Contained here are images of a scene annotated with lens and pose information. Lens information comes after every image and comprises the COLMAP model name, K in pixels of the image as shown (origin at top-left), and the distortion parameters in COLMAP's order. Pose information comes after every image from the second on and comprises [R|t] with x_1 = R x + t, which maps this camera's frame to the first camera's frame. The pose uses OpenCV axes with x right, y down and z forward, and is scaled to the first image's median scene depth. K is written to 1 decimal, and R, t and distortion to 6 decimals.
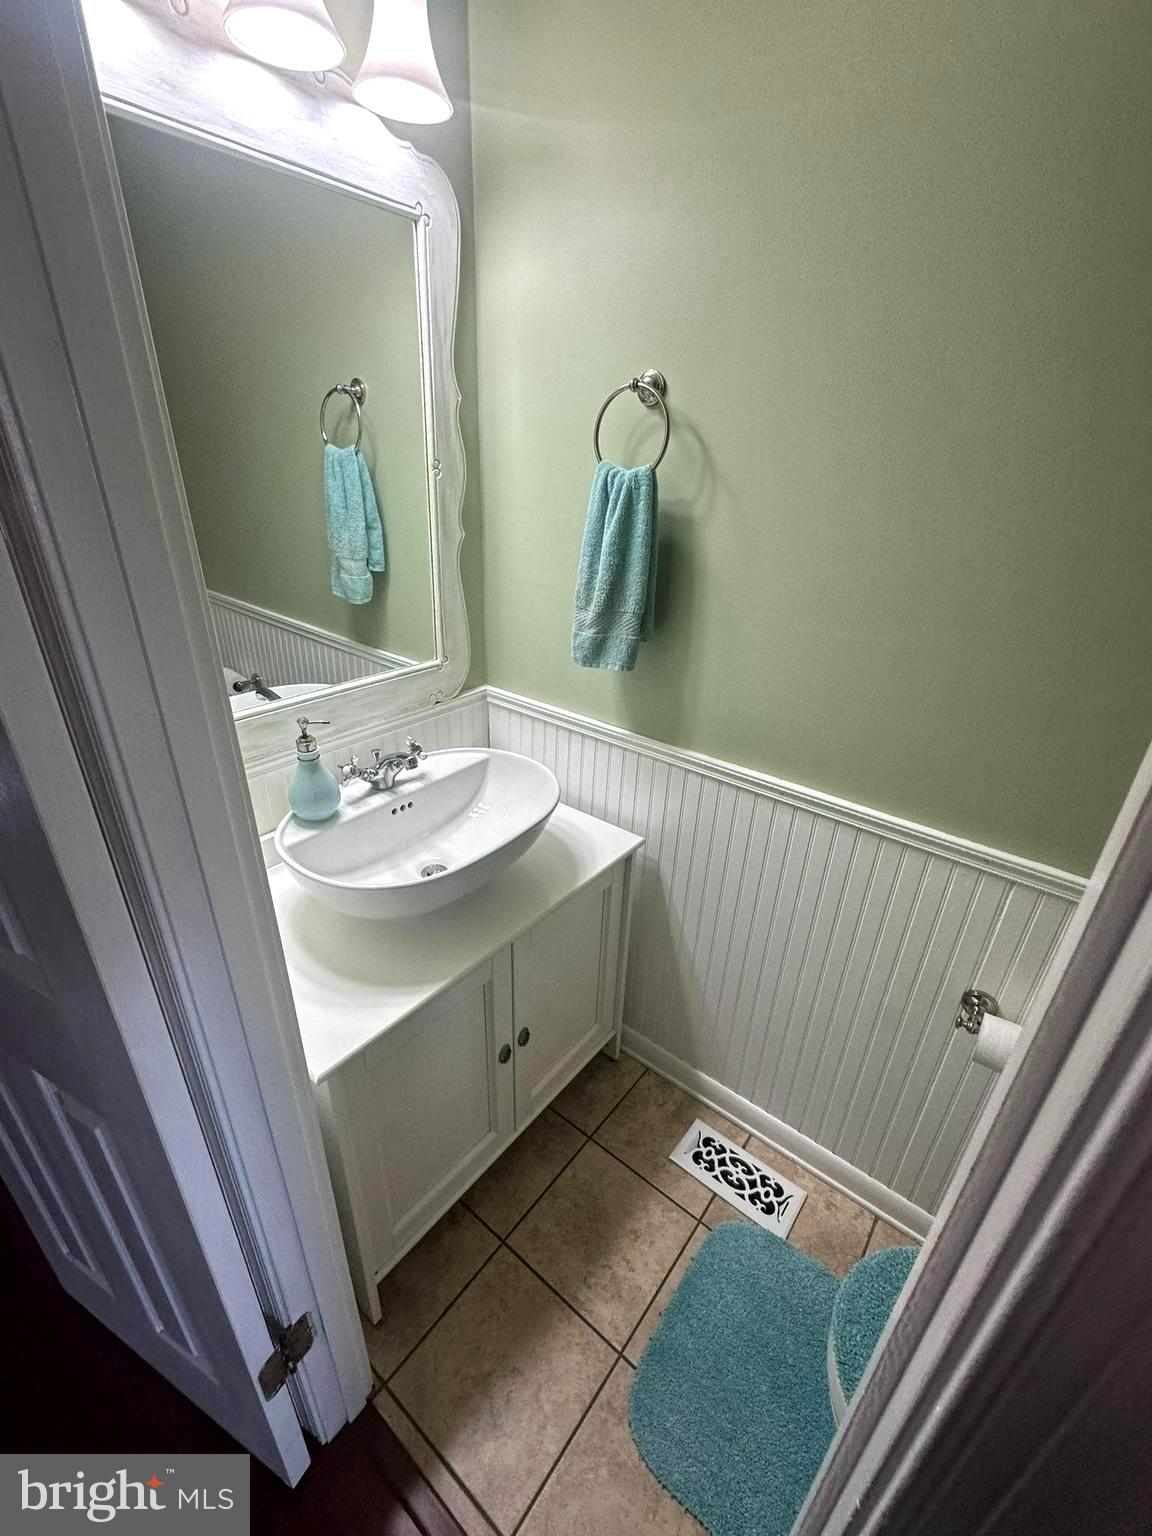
lens RADIAL K [[659.2, 0, 577.1], [0, 659.2, 768.8], [0, 0, 1]] dist [0.002308, -0.000087]
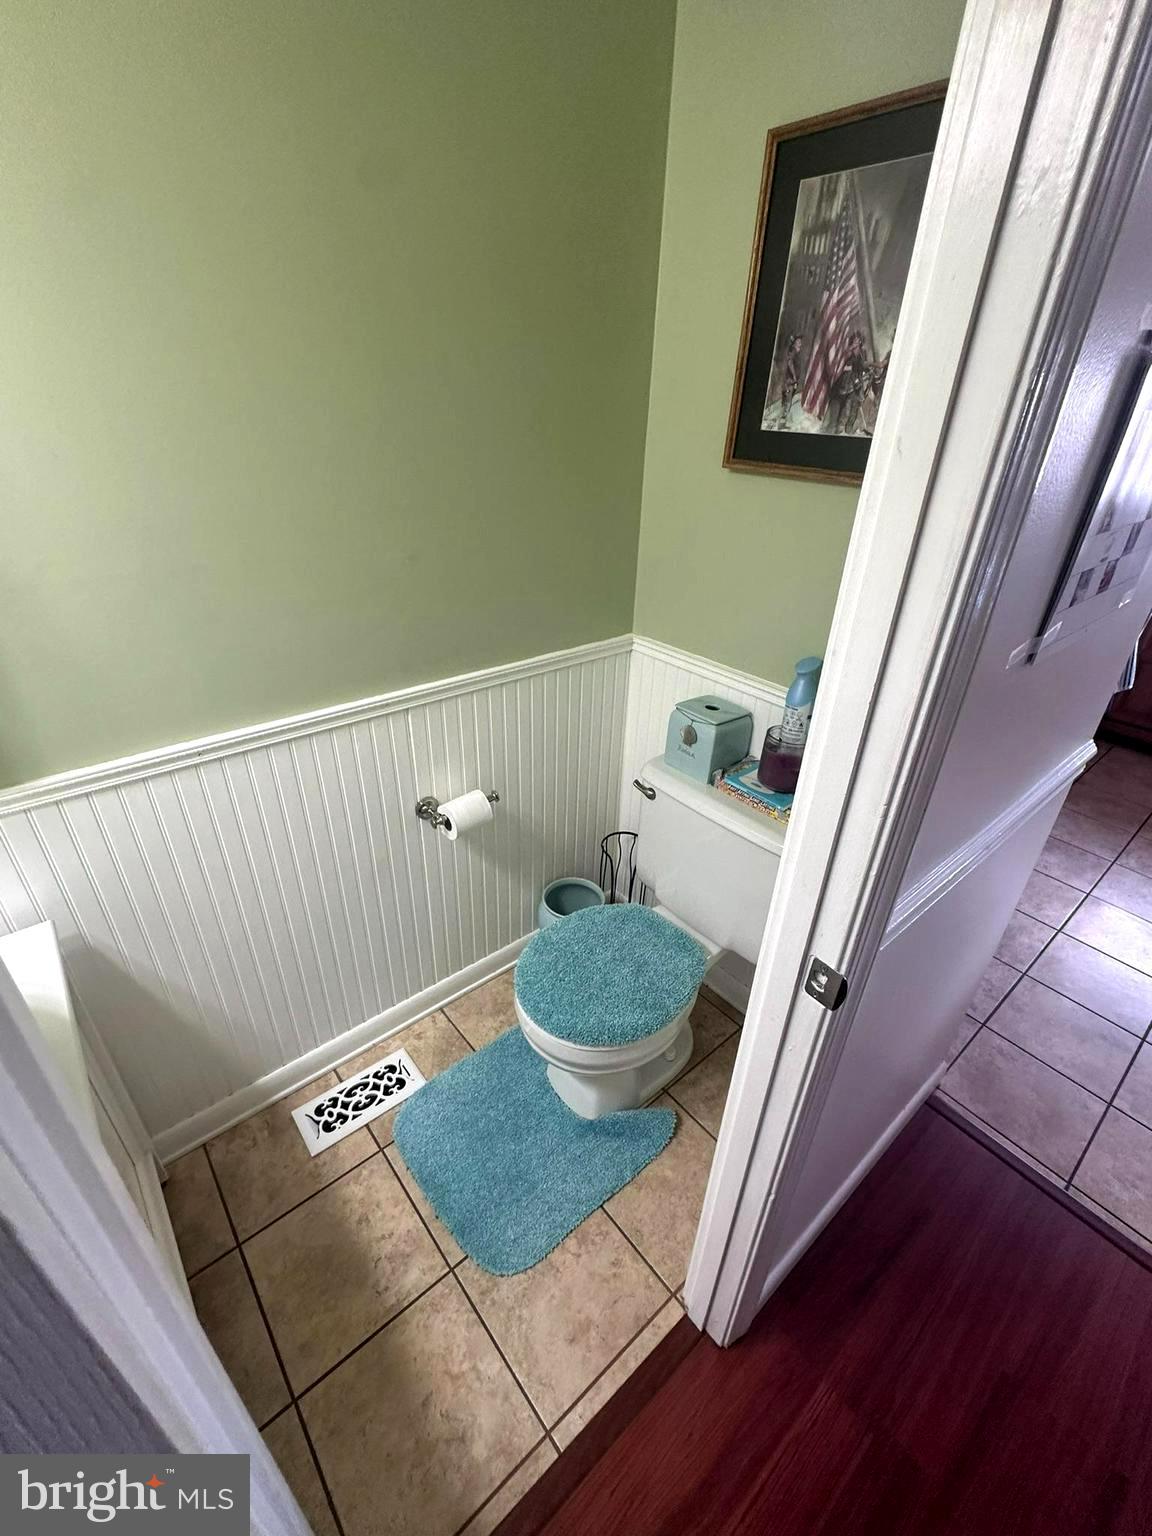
lens RADIAL K [[659.2, 0, 577.6], [0, 659.2, 769.6], [0, 0, 1]] dist [0.002308, -0.000087]
pose [[0.201398, -0.507732, 0.837644, -0.298233], [0.410878, 0.820083, 0.398300, -0.078432], [-0.889167, 0.263953, 0.373779, 0.181228]]
